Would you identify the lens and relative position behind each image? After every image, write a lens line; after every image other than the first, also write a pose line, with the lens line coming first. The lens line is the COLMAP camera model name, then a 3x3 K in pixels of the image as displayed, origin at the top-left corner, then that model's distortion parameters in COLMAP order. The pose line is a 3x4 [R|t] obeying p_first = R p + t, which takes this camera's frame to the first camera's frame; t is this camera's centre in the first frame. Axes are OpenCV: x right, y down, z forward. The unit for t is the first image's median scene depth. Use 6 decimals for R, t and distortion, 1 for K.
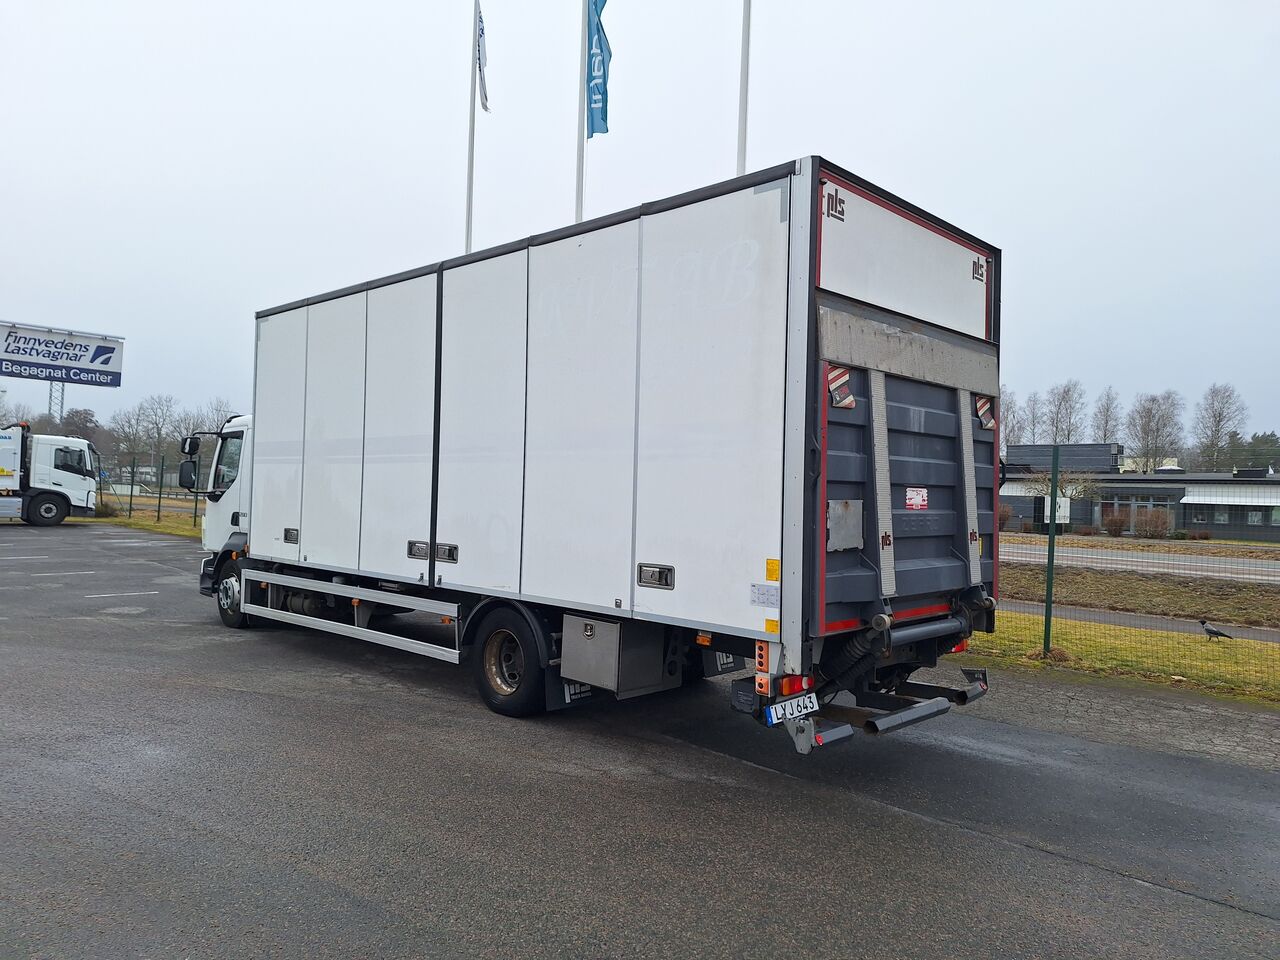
lens RADIAL K [[884.6, 0, 653.2], [0, 884.6, 477.6], [0, 0, 1]] dist [0.060825, -0.004940]
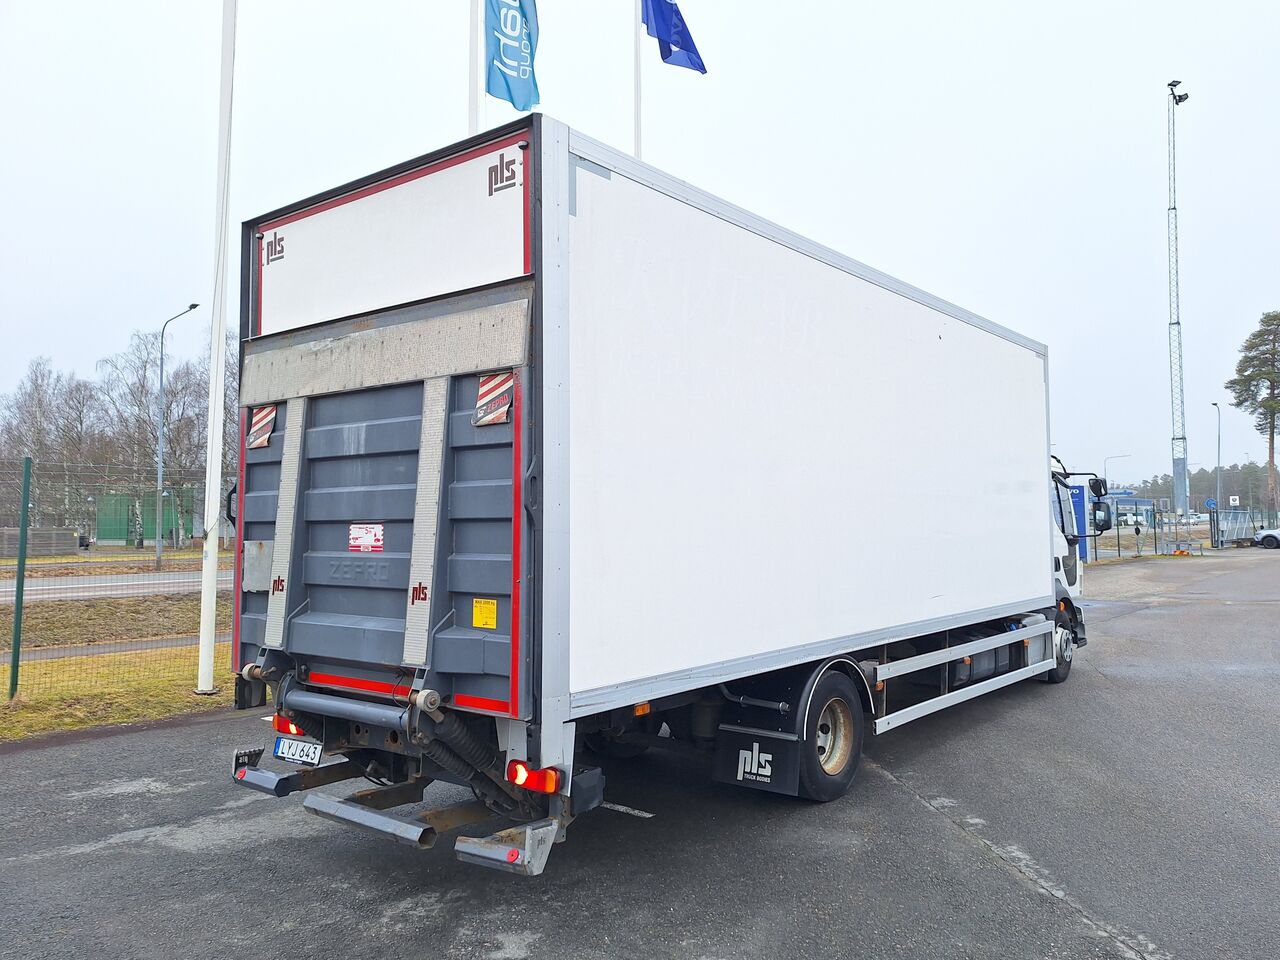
lens RADIAL K [[884.6, 0, 649.9], [0, 884.6, 484.7], [0, 0, 1]] dist [0.060825, -0.004940]
pose [[0.114640, -0.071199, -0.990852, 3.950967], [0.016944, 0.997423, -0.069710, 0.127020], [0.993263, -0.008797, 0.115551, 4.142548]]
